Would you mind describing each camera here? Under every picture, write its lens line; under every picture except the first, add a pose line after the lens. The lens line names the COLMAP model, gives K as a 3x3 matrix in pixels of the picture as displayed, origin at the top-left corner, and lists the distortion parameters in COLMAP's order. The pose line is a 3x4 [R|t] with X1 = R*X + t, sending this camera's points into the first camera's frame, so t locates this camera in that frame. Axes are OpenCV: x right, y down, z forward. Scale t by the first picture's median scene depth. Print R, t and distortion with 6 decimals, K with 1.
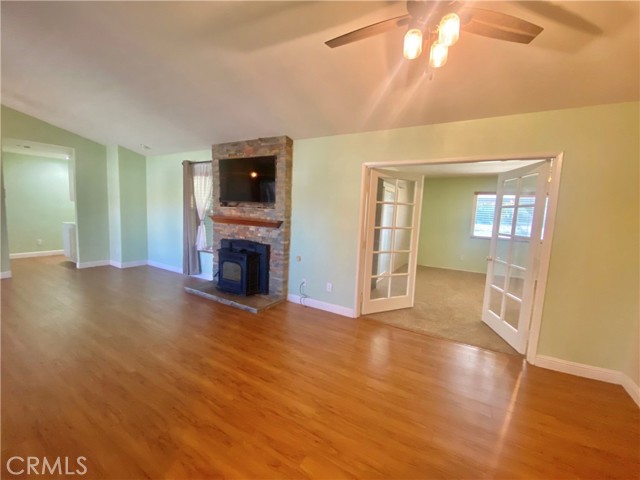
lens RADIAL K [[261.9, 0, 322.2], [0, 261.9, 238.7], [0, 0, 1]] dist [0.019778, -0.000192]
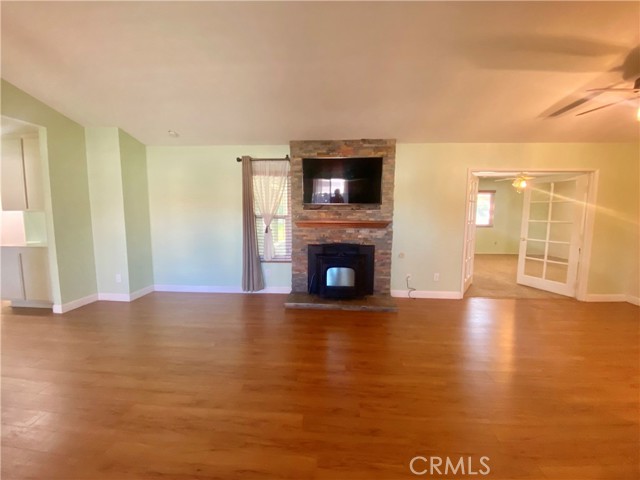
lens RADIAL K [[261.9, 0, 322.0], [0, 261.9, 240.4], [0, 0, 1]] dist [0.019778, -0.000192]
pose [[0.896415, -0.086941, 0.434604, -0.802150], [0.083208, 0.996149, 0.027650, -0.039317], [-0.435334, 0.011377, 0.900197, 0.169913]]
